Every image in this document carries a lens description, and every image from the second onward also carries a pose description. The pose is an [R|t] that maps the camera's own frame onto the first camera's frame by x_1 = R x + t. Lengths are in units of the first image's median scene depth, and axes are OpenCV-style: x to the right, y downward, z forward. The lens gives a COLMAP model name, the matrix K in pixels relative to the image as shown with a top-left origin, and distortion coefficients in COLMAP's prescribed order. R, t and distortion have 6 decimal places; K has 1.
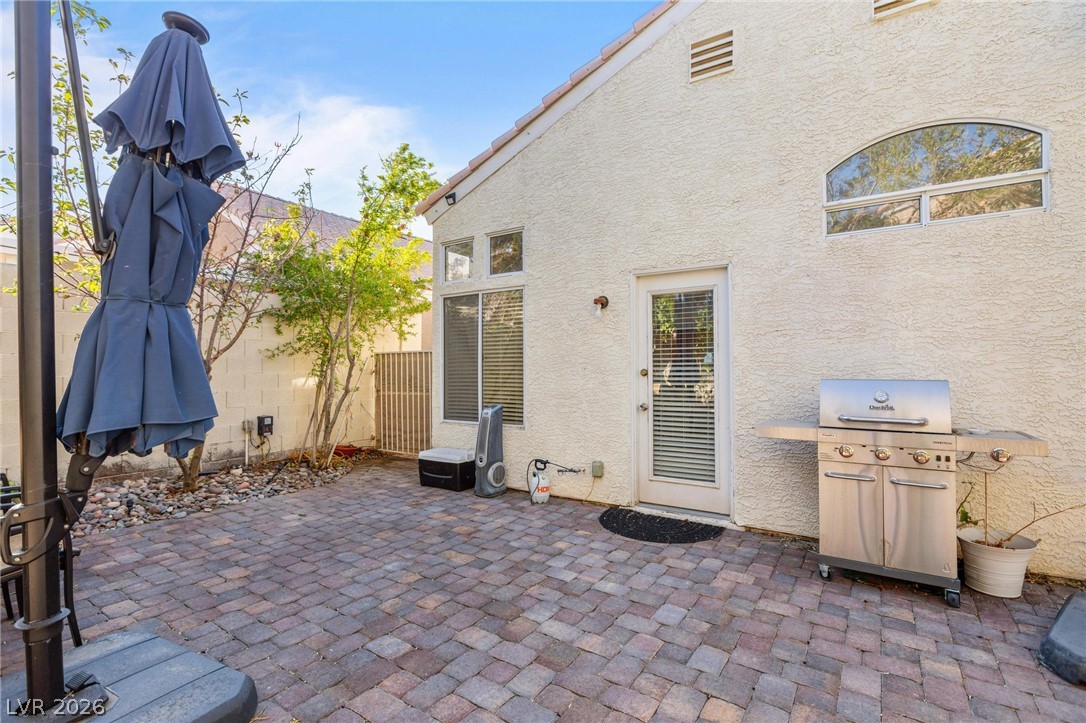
lens RADIAL K [[500.1, 0, 544.0], [0, 500.1, 359.3], [0, 0, 1]] dist [-0.003265, -0.001639]
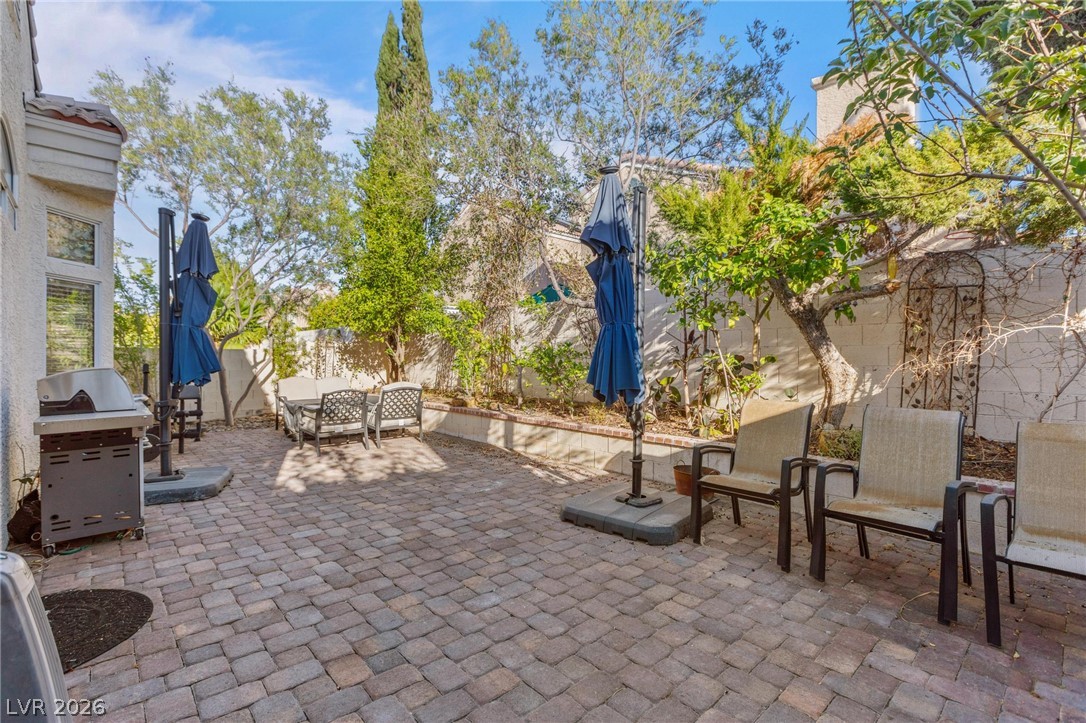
lens RADIAL K [[494.2, 0, 546.5], [0, 494.2, 364.2], [0, 0, 1]] dist [0.007398, -0.001171]
pose [[-0.973573, -0.001739, 0.228371, -0.590569], [-0.002911, 0.999984, -0.004796, 0.033825], [-0.228359, -0.005334, -0.973562, 1.810980]]
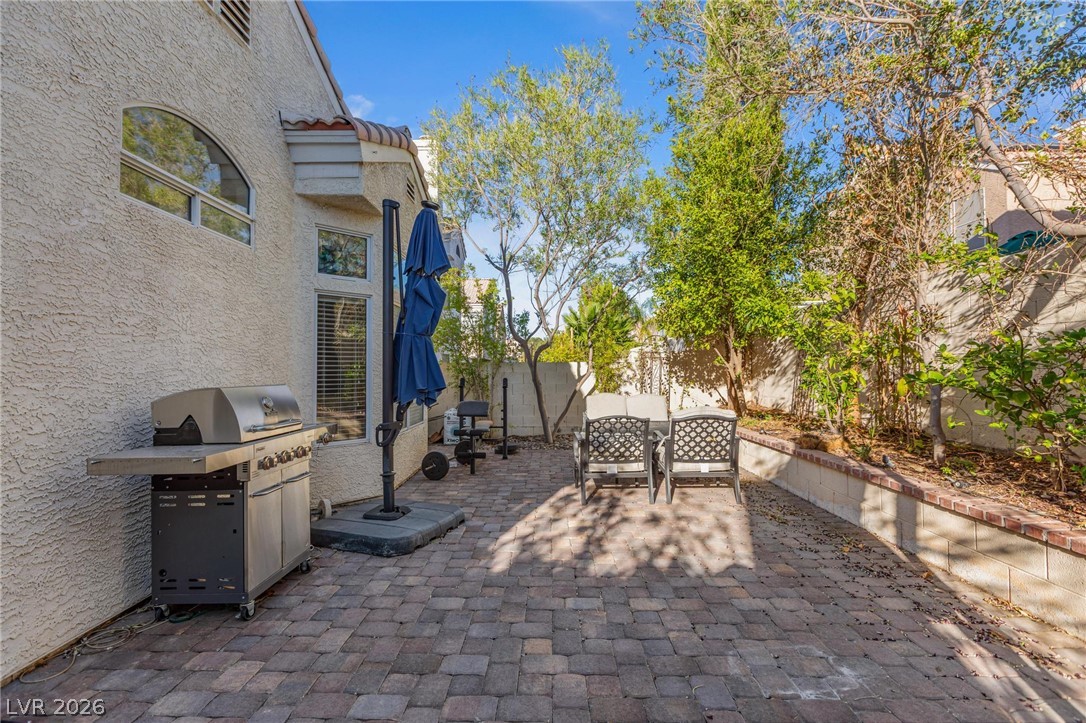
lens RADIAL K [[494.2, 0, 538.0], [0, 494.2, 358.2], [0, 0, 1]] dist [0.007398, -0.001171]
pose [[-0.543569, 0.028753, 0.838872, -0.415811], [-0.005318, 0.999275, -0.037697, 0.019243], [-0.839348, -0.024952, -0.543022, 0.998079]]
